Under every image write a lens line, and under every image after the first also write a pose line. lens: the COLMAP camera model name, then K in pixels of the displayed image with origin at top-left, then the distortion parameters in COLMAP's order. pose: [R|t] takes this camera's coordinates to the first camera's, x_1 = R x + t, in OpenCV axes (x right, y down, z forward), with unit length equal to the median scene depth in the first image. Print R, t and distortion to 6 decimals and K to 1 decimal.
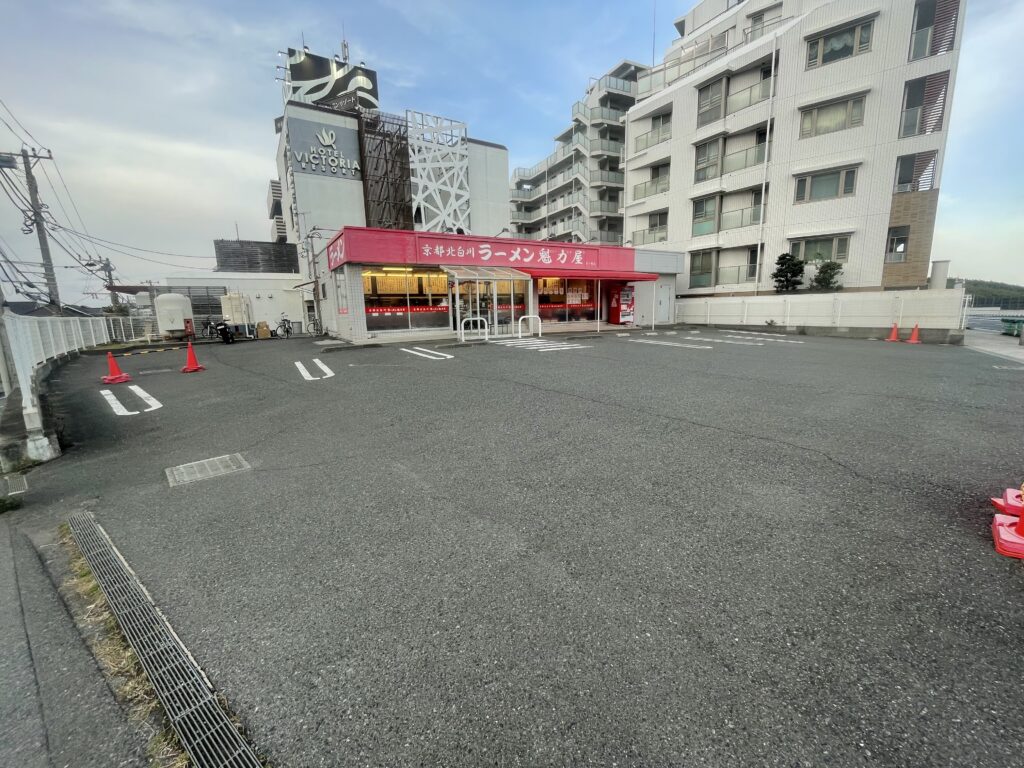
lens RADIAL K [[410.2, 0, 512.9], [0, 410.2, 381.6], [0, 0, 1]] dist [-0.001418, -0.000138]
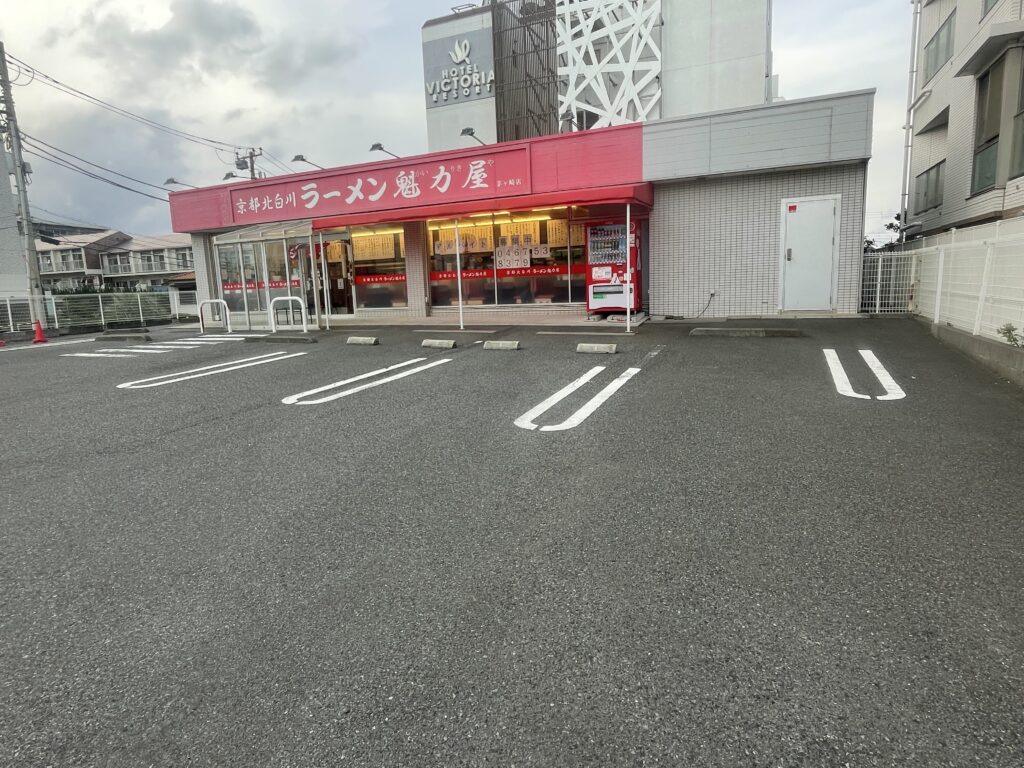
lens RADIAL K [[593.7, 0, 508.9], [0, 593.7, 379.0], [0, 0, 1]] dist [-0.003715, -0.000172]
pose [[0.568119, 0.132594, -0.812194, 0.635486], [-0.116596, 0.989948, 0.080056, -0.099186], [0.814645, 0.049217, 0.577868, 0.511461]]
